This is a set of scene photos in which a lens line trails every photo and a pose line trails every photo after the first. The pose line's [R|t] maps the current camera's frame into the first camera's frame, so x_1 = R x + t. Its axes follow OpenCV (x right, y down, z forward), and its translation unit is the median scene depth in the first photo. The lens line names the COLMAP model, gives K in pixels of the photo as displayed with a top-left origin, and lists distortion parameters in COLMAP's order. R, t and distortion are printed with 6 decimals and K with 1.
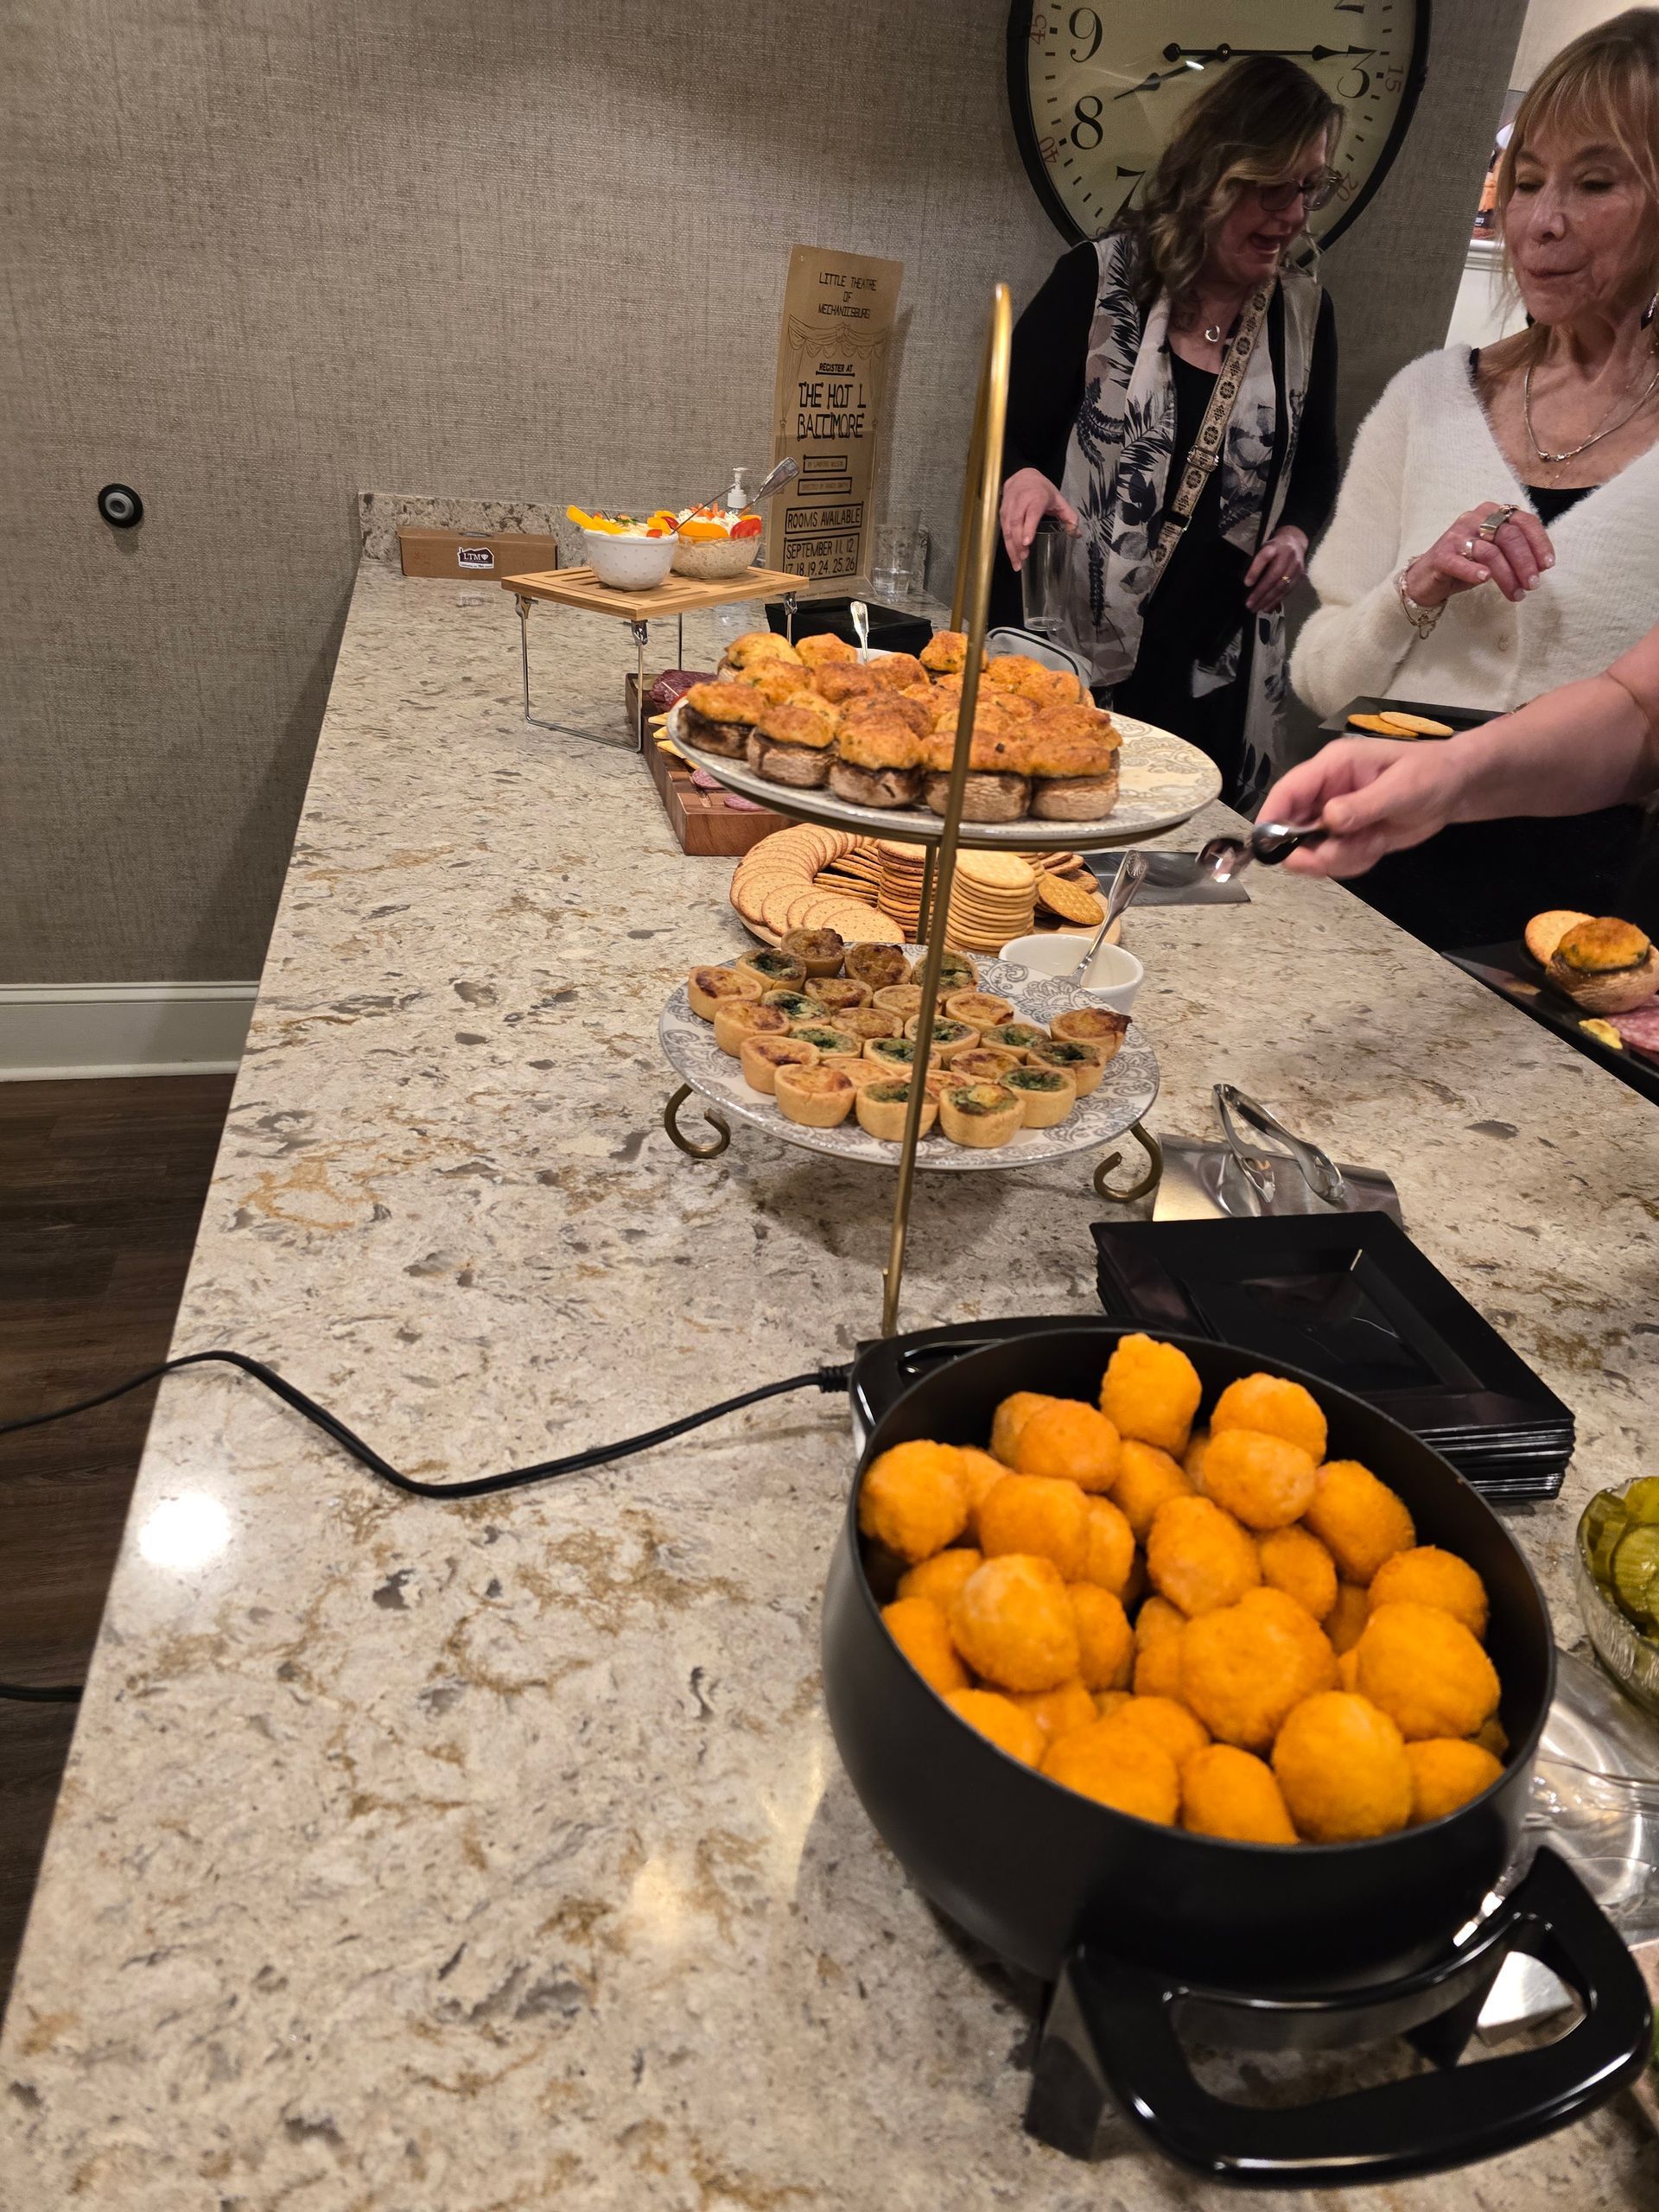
lens RADIAL K [[1480.3, 0, 841.7], [0, 1480.3, 1100.7], [0, 0, 1]] dist [0.048069, -0.044149]
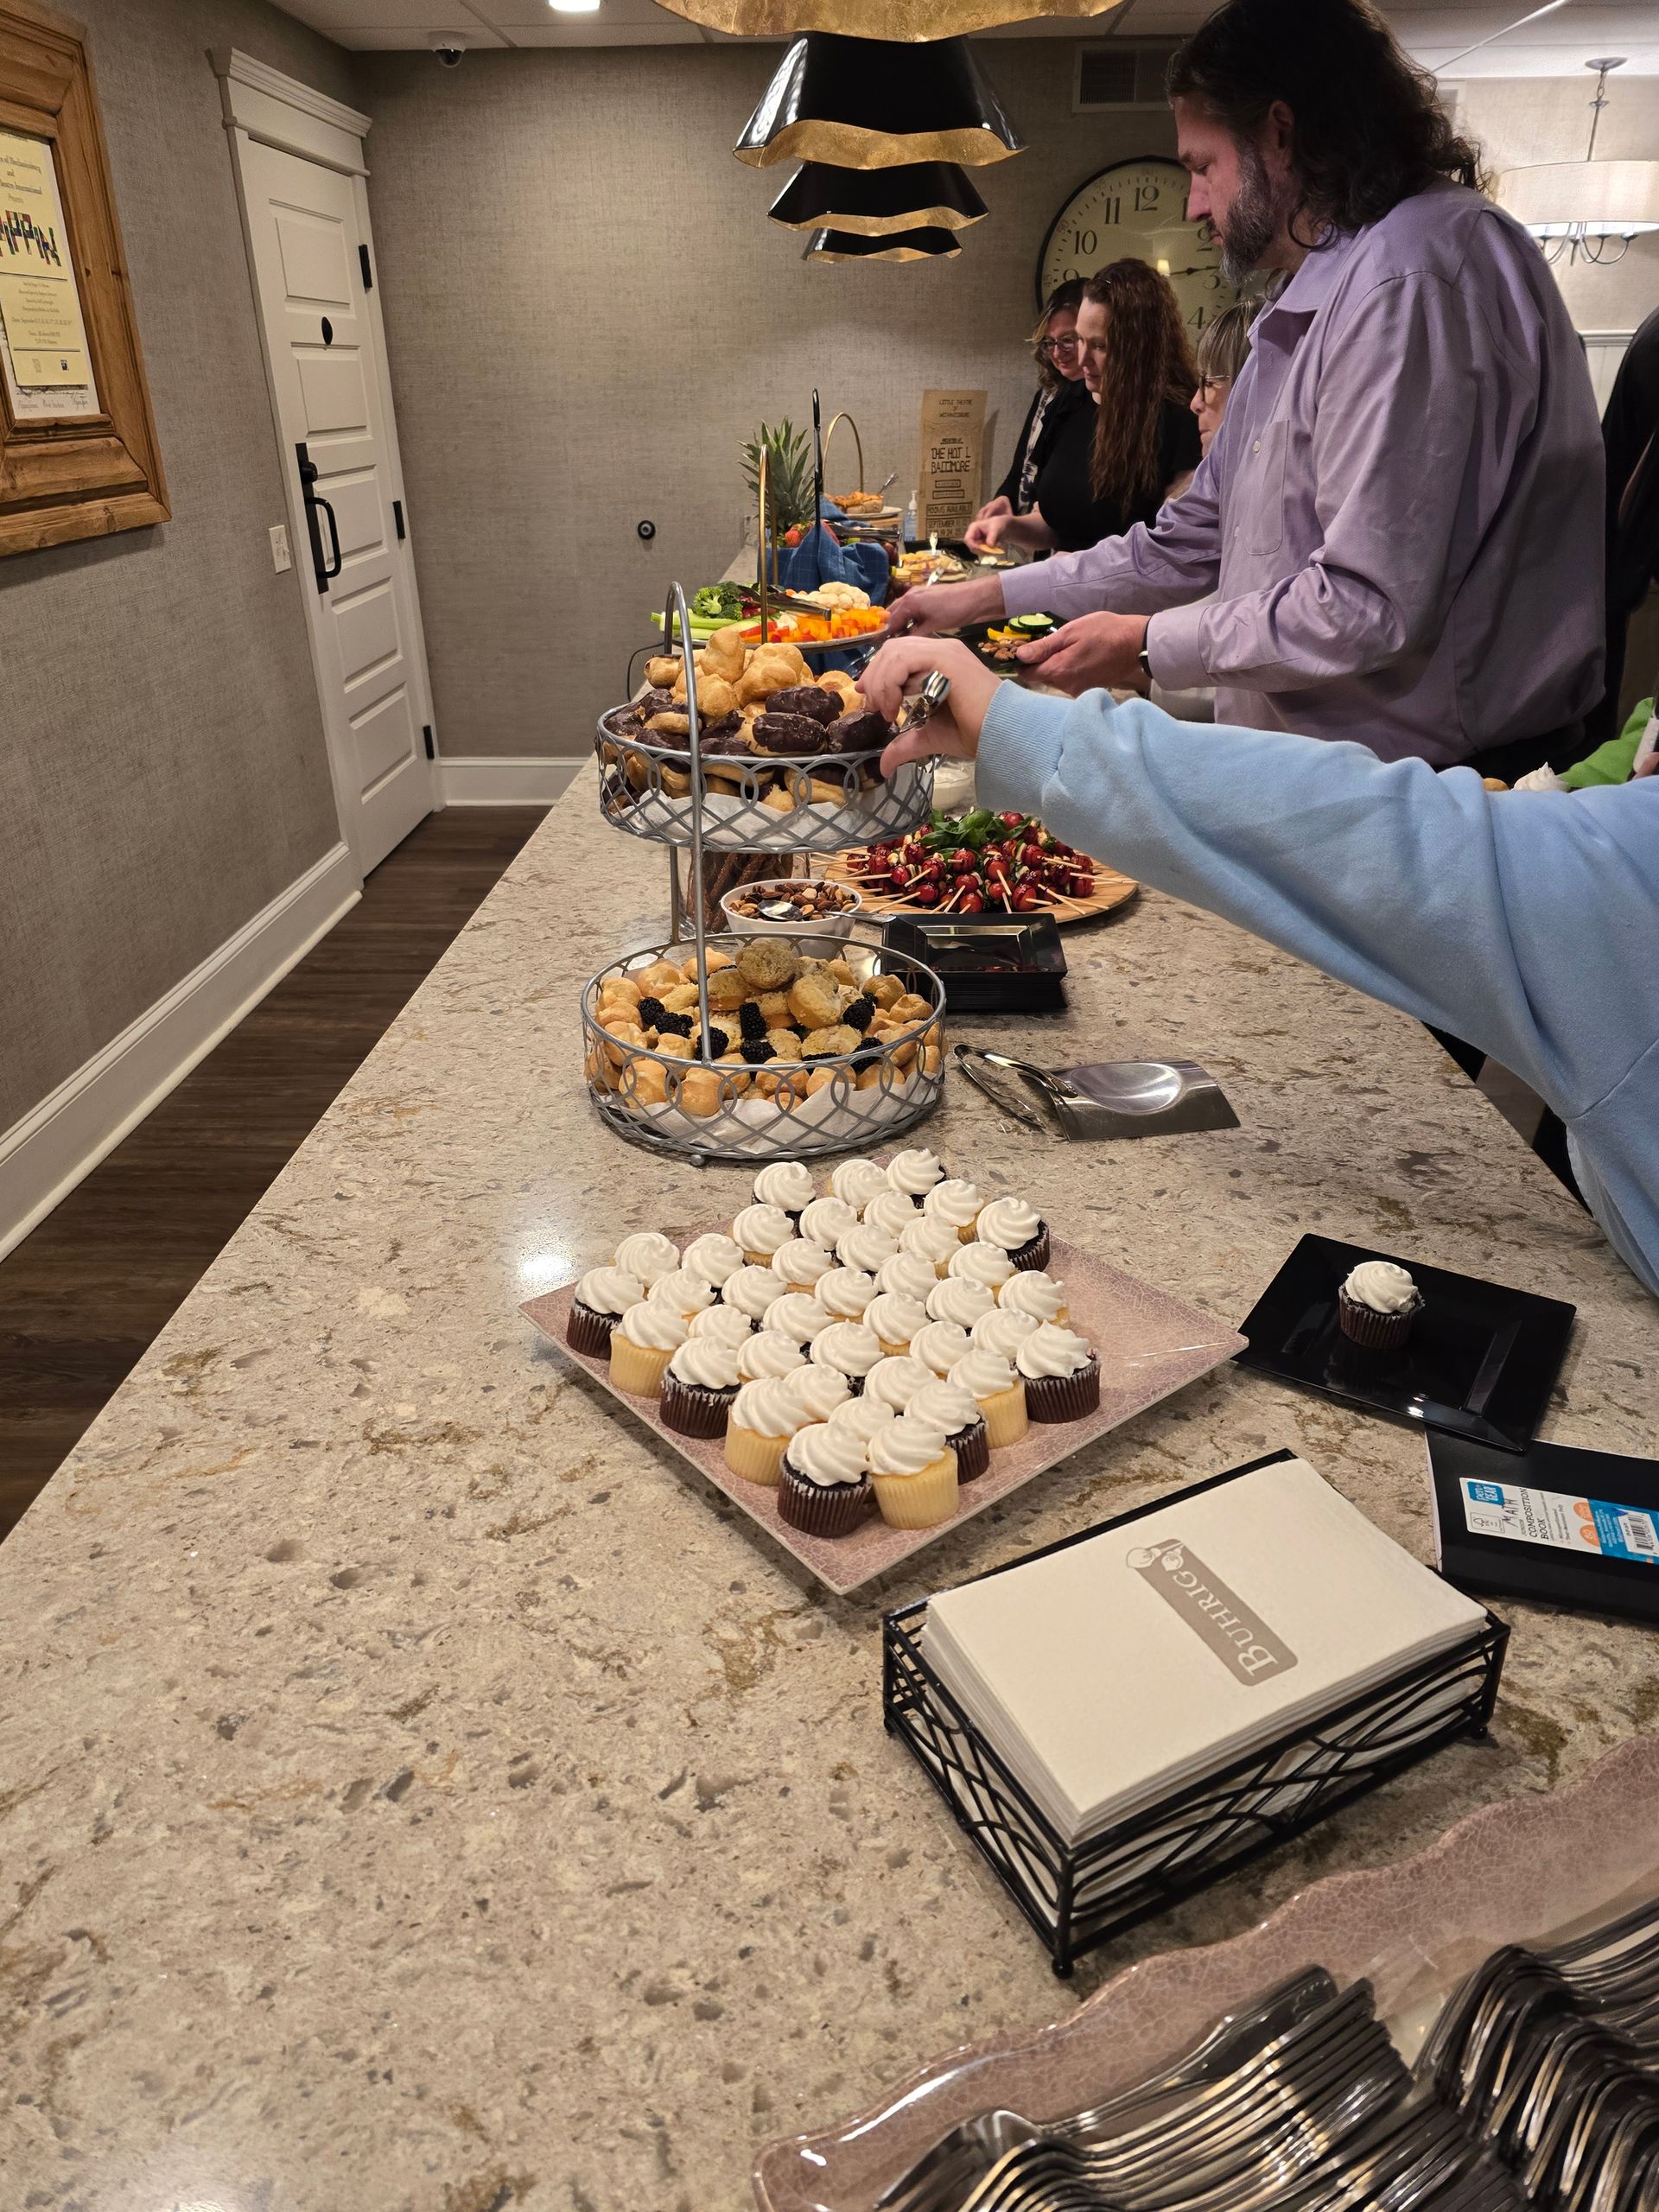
lens RADIAL K [[1480.3, 0, 808.7], [0, 1480.3, 1093.5], [0, 0, 1]] dist [0.048069, -0.044149]
pose [[0.959777, 0.028651, -0.279299, 0.438734], [-0.047200, 0.997087, -0.059912, 0.614552], [0.276769, 0.070685, 0.958333, -1.104140]]
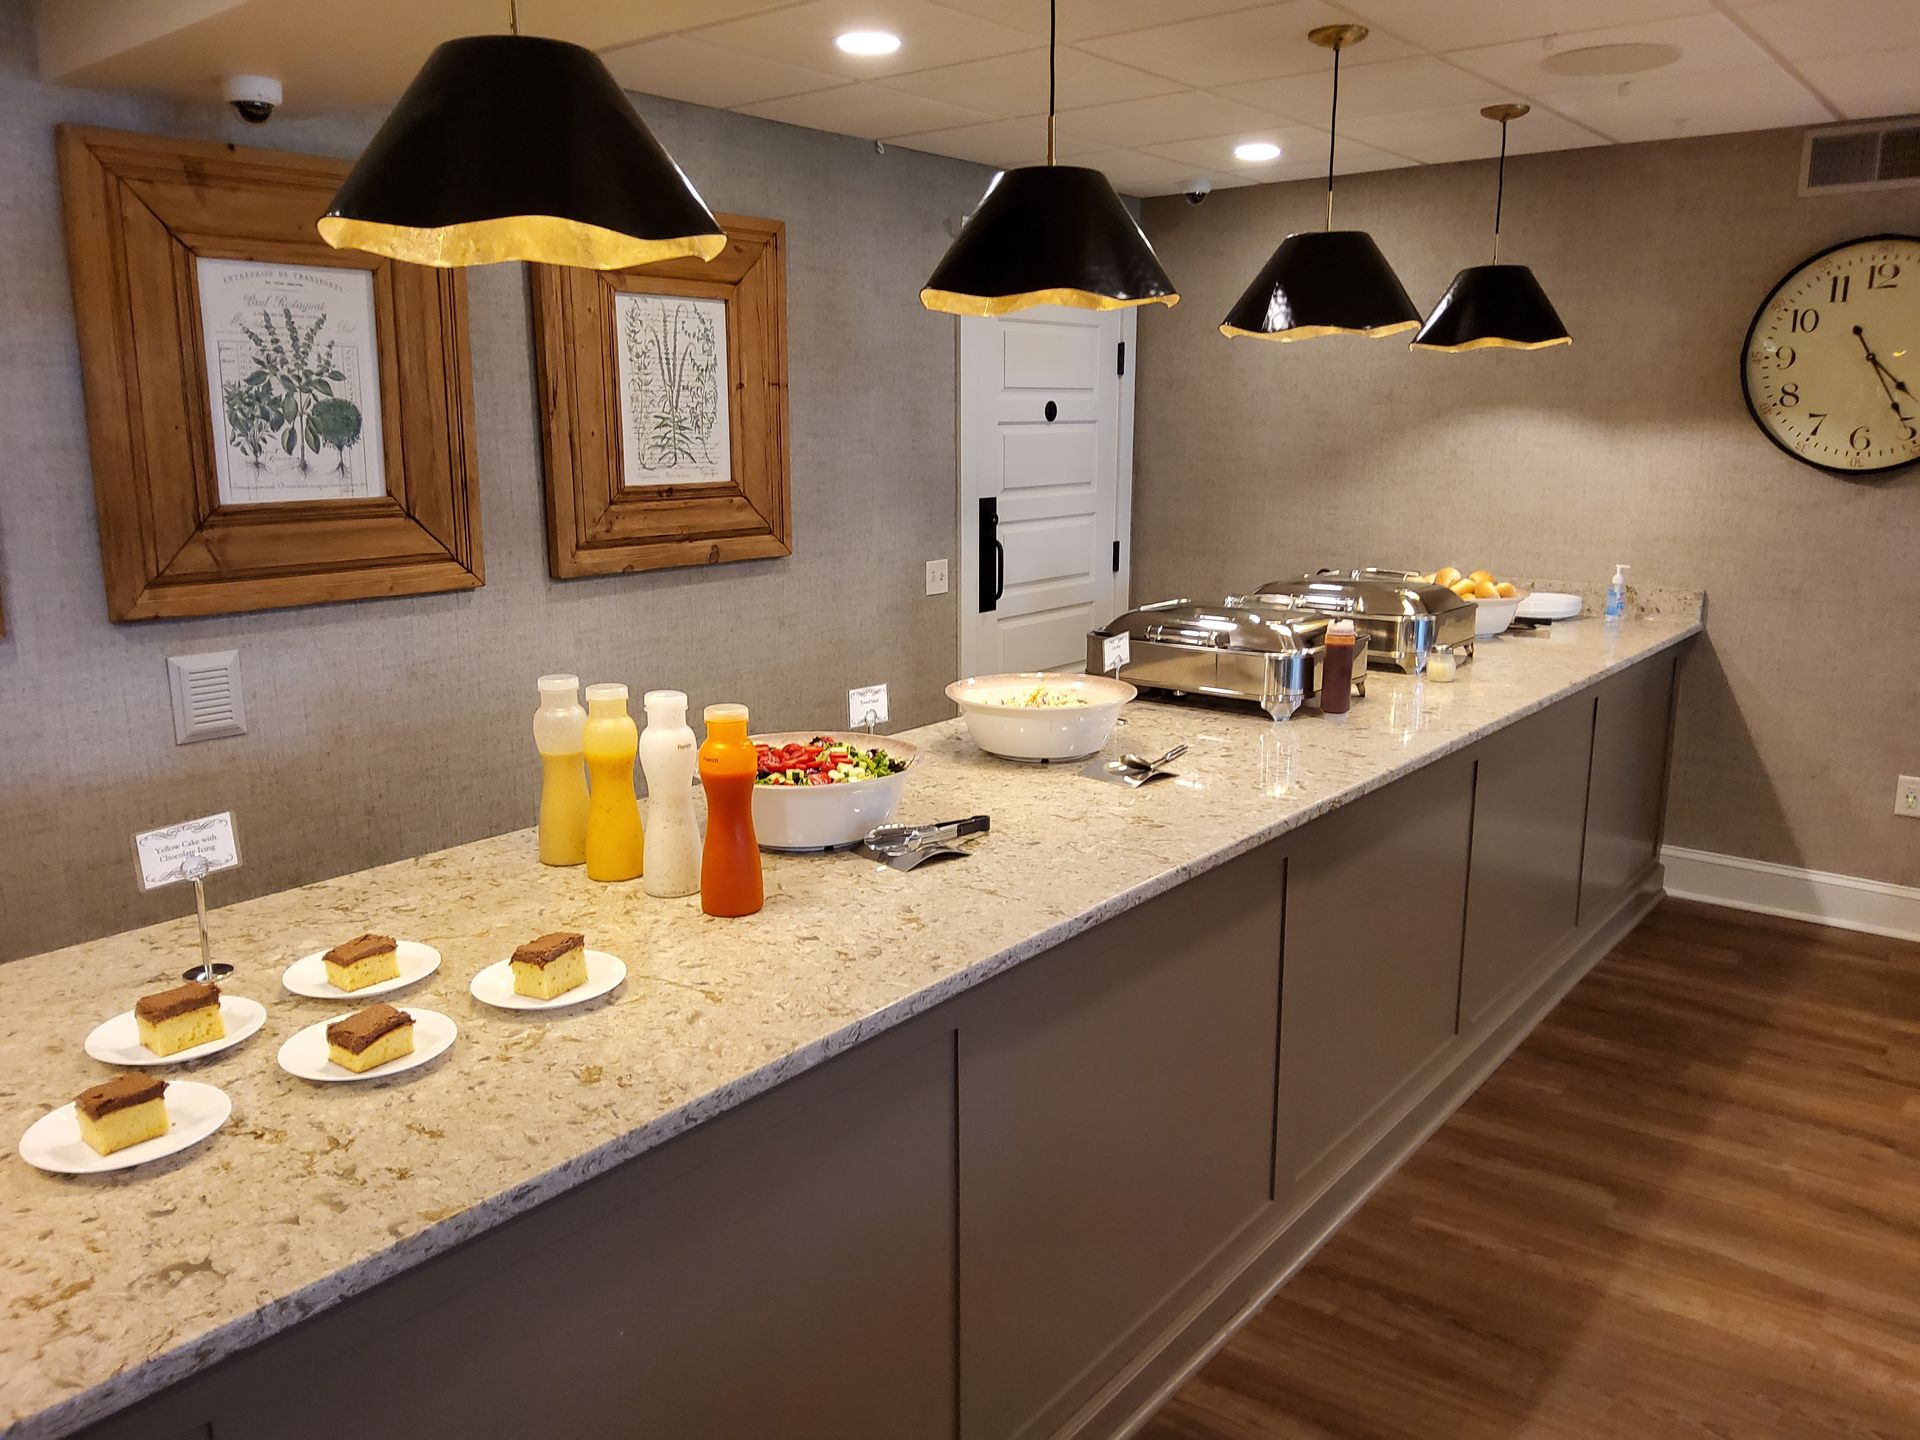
lens RADIAL K [[1421.7, 0, 960.1], [0, 1421.7, 758.6], [0, 0, 1]] dist [0.005823, -0.039458]
pose [[0.605837, 0.096846, -0.789672, 1.038166], [-0.331769, 0.932896, -0.140123, 0.408903], [0.723112, 0.346880, 0.597314, -0.725128]]
